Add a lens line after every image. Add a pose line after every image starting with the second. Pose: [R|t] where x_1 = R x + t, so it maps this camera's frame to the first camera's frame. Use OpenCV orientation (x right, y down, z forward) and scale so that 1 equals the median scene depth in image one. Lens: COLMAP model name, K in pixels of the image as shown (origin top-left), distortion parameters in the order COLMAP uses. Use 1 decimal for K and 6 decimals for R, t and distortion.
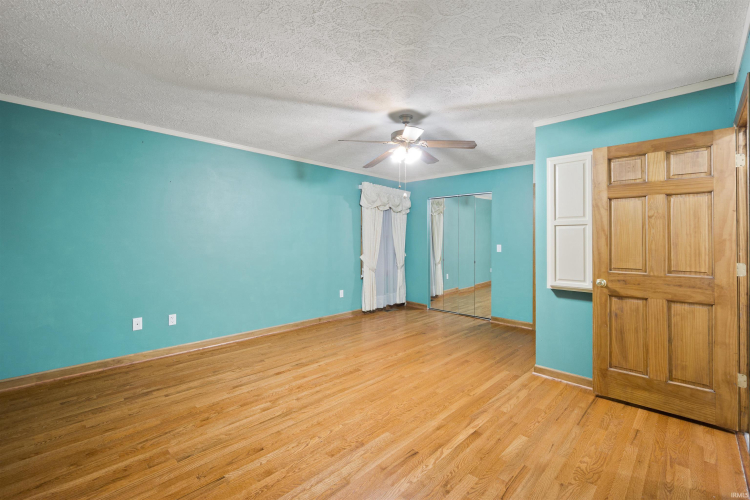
lens RADIAL K [[328.6, 0, 375.9], [0, 328.6, 242.5], [0, 0, 1]] dist [0.001756, 0.000525]
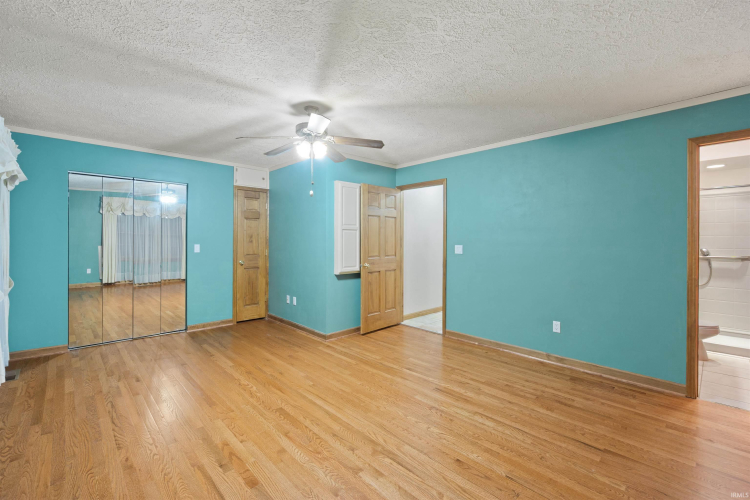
lens RADIAL K [[326.9, 0, 374.5], [0, 326.9, 245.9], [0, 0, 1]] dist [-0.001374, 0.000513]
pose [[0.038615, -0.023293, 0.998983, -0.918624], [0.005502, 0.999718, 0.023097, -0.013966], [-0.999239, 0.004604, 0.038733, 0.854599]]
